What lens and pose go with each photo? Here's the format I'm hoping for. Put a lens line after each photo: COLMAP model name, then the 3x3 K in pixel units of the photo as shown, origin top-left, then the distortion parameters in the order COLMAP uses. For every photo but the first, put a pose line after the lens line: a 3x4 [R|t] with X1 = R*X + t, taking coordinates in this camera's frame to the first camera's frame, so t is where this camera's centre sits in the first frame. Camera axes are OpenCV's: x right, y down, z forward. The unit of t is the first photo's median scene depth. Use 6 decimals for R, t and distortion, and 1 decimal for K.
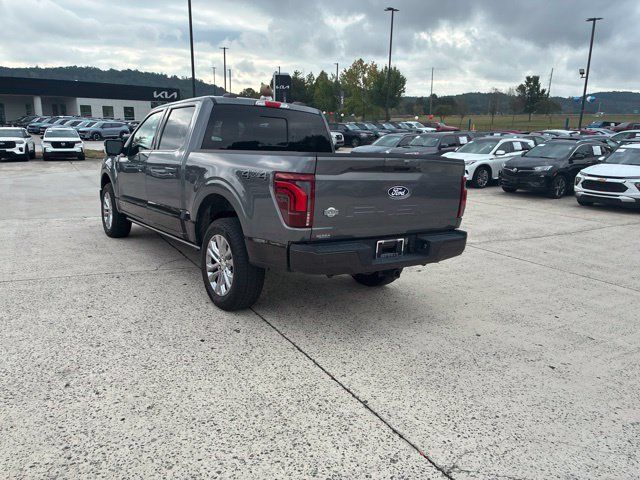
lens RADIAL K [[501.1, 0, 316.3], [0, 501.1, 240.1], [0, 0, 1]] dist [0.049094, -0.063117]
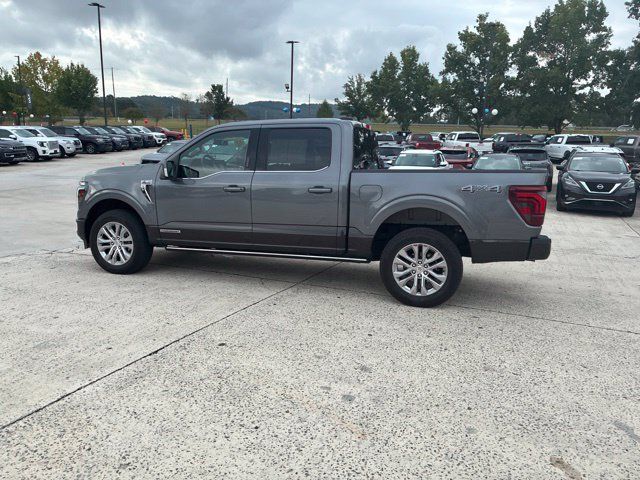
lens RADIAL K [[498.9, 0, 320.0], [0, 498.9, 240.0], [0, 0, 1]] dist [0.052430, -0.069917]
pose [[0.801928, -0.120277, 0.585189, -0.138108], [0.122406, 0.991823, 0.036112, -0.011595], [-0.584747, 0.042672, 0.810093, 0.026481]]
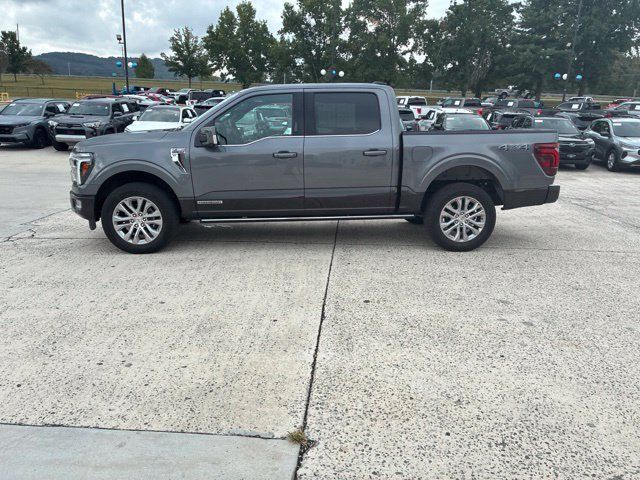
lens RADIAL K [[497.6, 0, 342.3], [0, 497.6, 240.5], [0, 0, 1]] dist [0.060926, -0.086167]
pose [[0.513447, -0.232561, 0.826007, -0.194335], [0.168568, 0.971156, 0.168645, -0.022984], [-0.841402, 0.052648, 0.537839, 0.074192]]
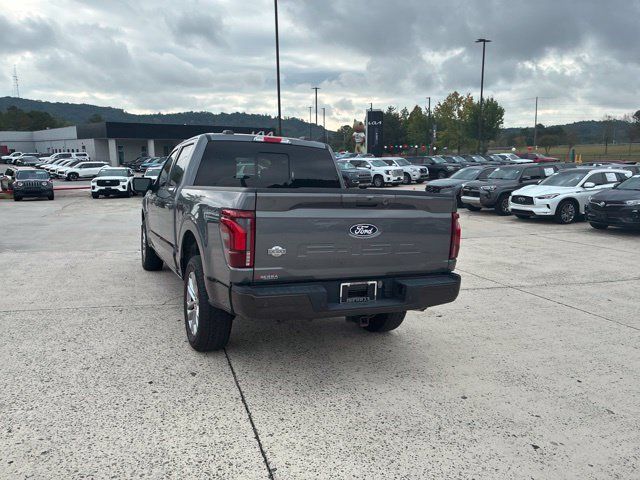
lens RADIAL K [[500.6, 0, 310.0], [0, 500.6, 235.3], [0, 0, 1]] dist [0.043623, -0.053154]
pose [[0.978459, 0.010029, -0.206198, 0.030217], [-0.025774, 0.996939, -0.073811, -0.002036], [0.204826, 0.077535, 0.975723, 0.011422]]
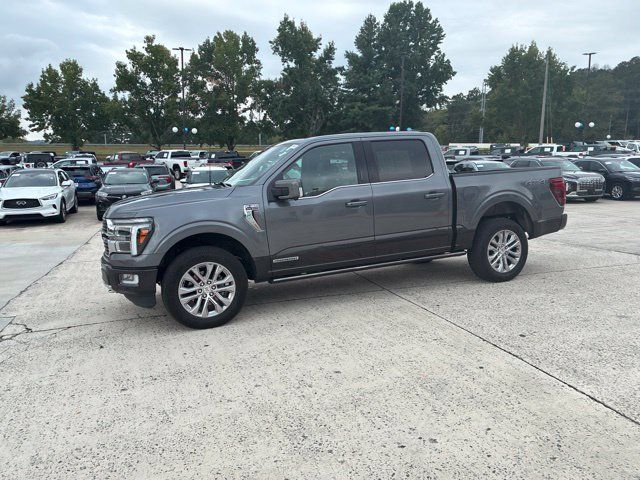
lens RADIAL K [[497.0, 0, 334.2], [0, 497.0, 227.4], [0, 0, 1]] dist [0.048083, -0.062796]
pose [[0.201148, -0.156124, 0.967039, -0.219079], [0.230901, 0.966955, 0.108082, -0.037210], [-0.951958, 0.201550, 0.230551, 0.148504]]
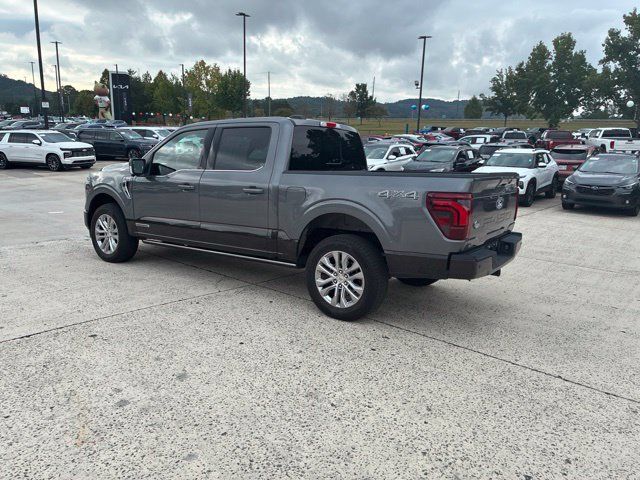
lens RADIAL K [[498.9, 0, 320.0], [0, 498.9, 240.0], [0, 0, 1]] dist [0.052430, -0.069917]
pose [[0.943234, -0.071569, 0.324326, -0.075564], [0.072046, 0.997345, 0.010552, -0.006393], [-0.324220, 0.013414, 0.945887, 0.001161]]
